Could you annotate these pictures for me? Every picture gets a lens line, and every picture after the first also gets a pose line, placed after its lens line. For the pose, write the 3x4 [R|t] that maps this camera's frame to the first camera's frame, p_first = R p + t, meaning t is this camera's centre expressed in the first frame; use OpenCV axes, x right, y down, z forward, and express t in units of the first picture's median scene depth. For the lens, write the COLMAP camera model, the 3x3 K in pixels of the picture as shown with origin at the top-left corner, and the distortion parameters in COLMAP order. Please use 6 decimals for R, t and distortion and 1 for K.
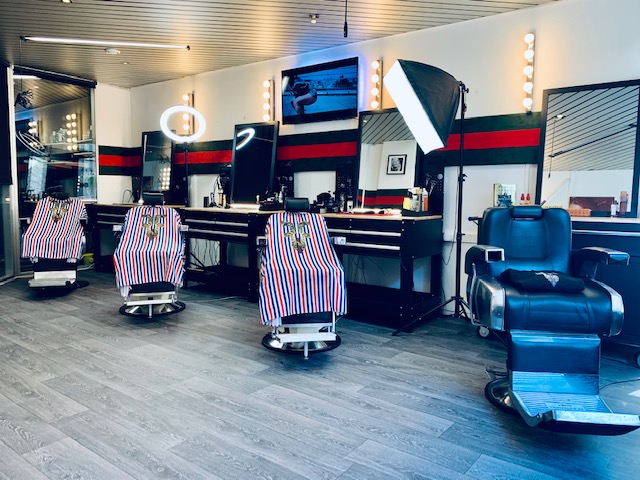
lens RADIAL K [[440.8, 0, 320.0], [0, 440.8, 240.0], [0, 0, 1]] dist [-0.047784, 0.033760]
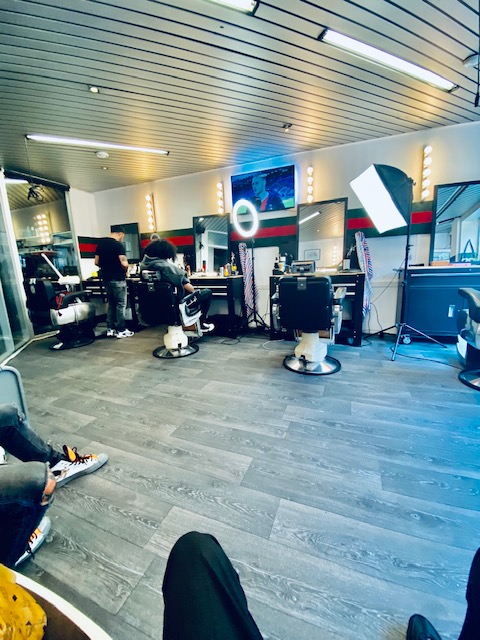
lens RADIAL K [[239.0, 0, 240.0], [0, 239.0, 320.0], [0, 0, 1]] dist [-0.008374, -0.000213]
pose [[0.971514, -0.106192, 0.211859, -0.229479], [0.079420, 0.988180, 0.131122, -0.017593], [-0.223279, -0.110561, 0.968464, 0.156003]]
